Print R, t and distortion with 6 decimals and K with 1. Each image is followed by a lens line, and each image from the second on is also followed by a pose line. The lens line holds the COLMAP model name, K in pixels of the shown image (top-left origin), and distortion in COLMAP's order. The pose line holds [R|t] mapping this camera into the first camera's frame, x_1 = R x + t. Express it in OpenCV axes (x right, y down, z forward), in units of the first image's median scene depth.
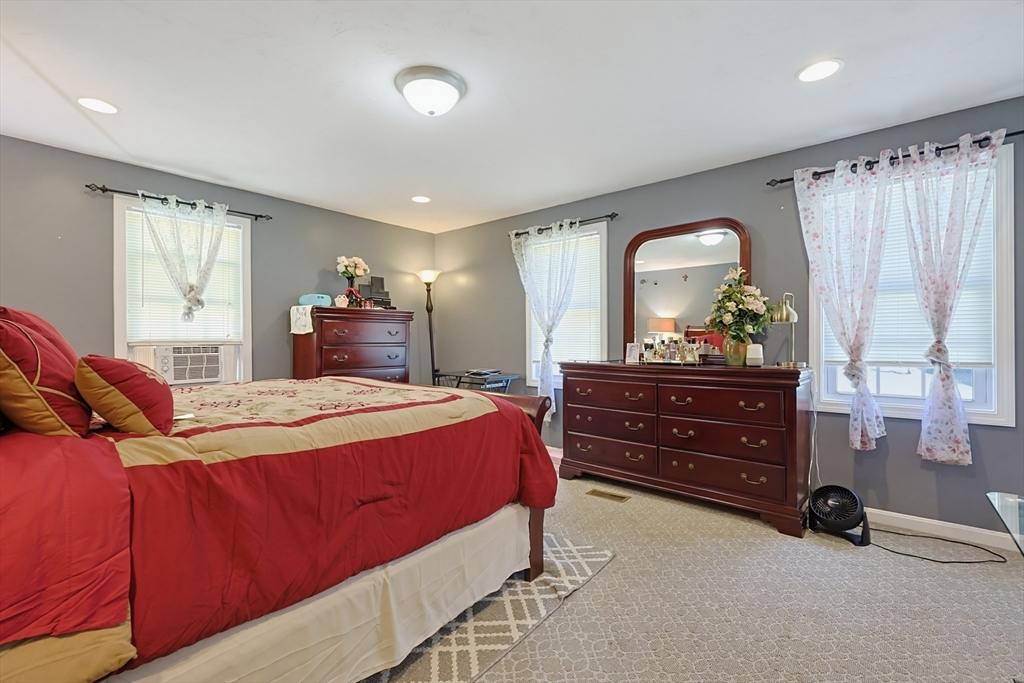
lens RADIAL K [[439.4, 0, 522.2], [0, 439.4, 340.3], [0, 0, 1]] dist [0.000030, -0.000070]
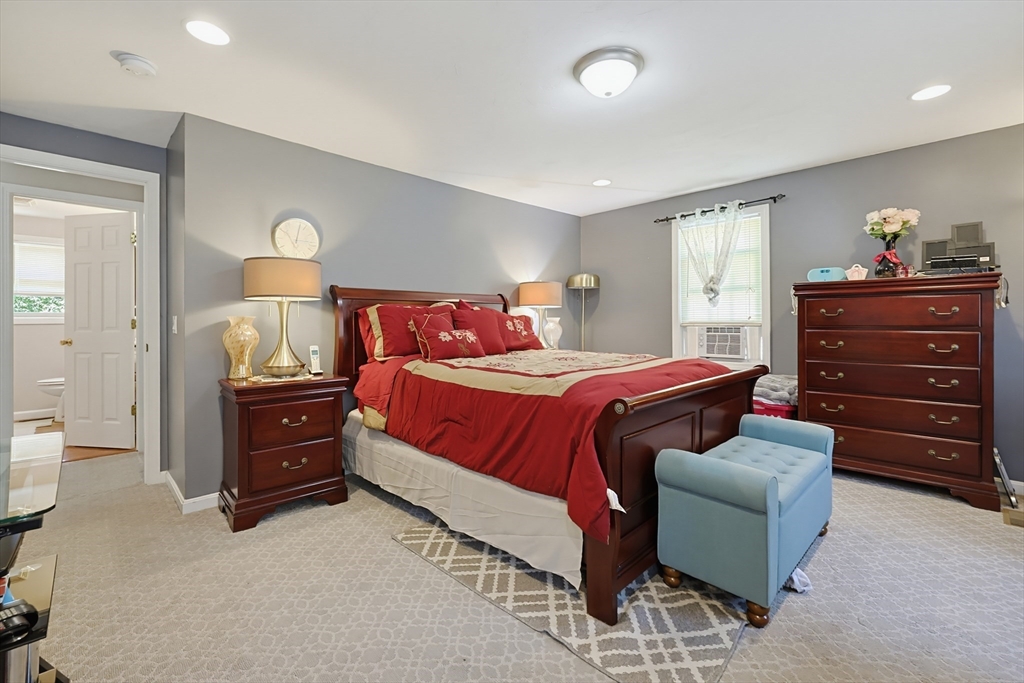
lens RADIAL K [[441.2, 0, 511.2], [0, 441.2, 323.5], [0, 0, 1]] dist [-0.000471, -0.000111]
pose [[-0.104434, 0.005700, -0.994515, 0.757696], [0.001021, 0.999984, 0.005624, -0.004553], [0.994531, -0.000428, -0.104438, 0.828681]]
